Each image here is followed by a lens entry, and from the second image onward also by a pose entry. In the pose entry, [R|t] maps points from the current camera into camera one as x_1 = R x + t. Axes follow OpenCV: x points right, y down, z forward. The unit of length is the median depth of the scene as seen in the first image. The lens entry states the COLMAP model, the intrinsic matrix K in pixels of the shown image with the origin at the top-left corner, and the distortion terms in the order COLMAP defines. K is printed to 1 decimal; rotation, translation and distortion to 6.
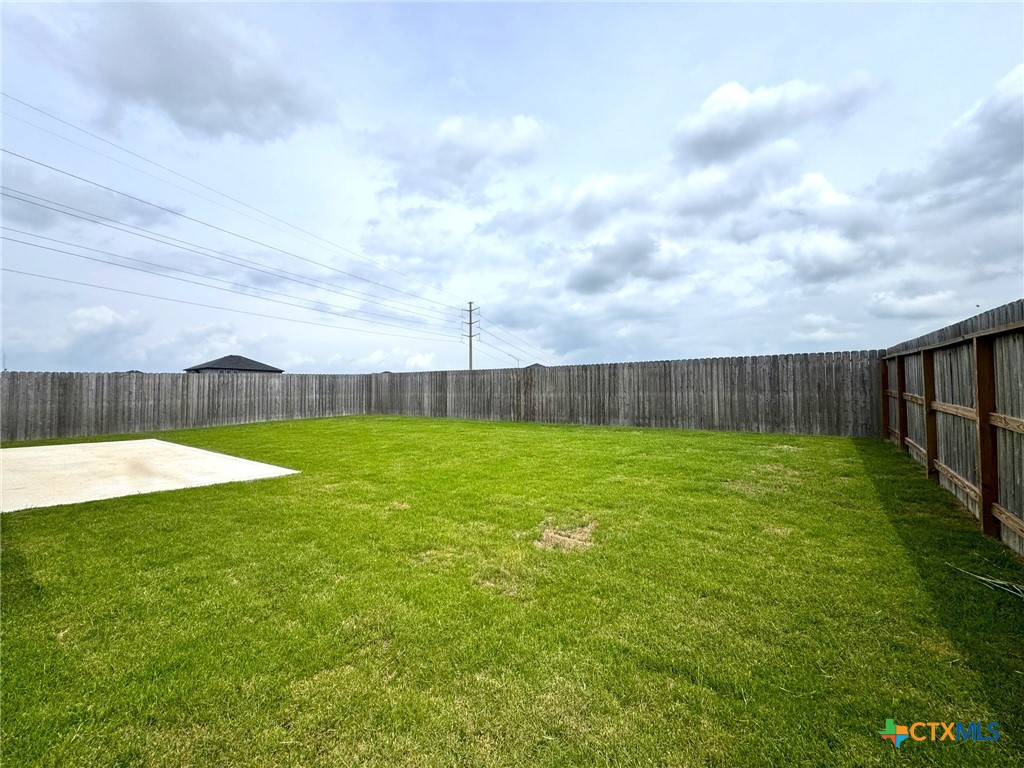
lens RADIAL K [[416.7, 0, 512.3], [0, 416.7, 380.3], [0, 0, 1]] dist [0.001965, -0.000416]
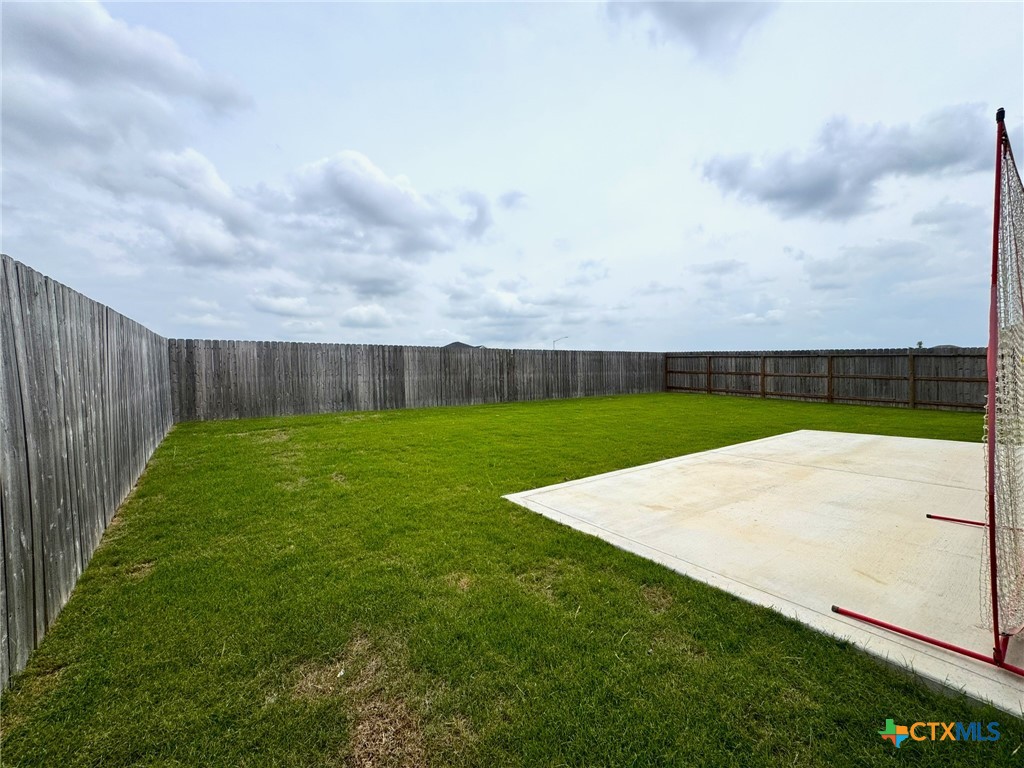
lens RADIAL K [[416.7, 0, 512.4], [0, 416.7, 387.8], [0, 0, 1]] dist [0.001965, -0.000416]
pose [[0.290698, -0.037349, 0.956086, -0.926428], [-0.013338, 0.998983, 0.043080, 0.020248], [-0.956722, -0.025276, 0.289904, 0.686855]]
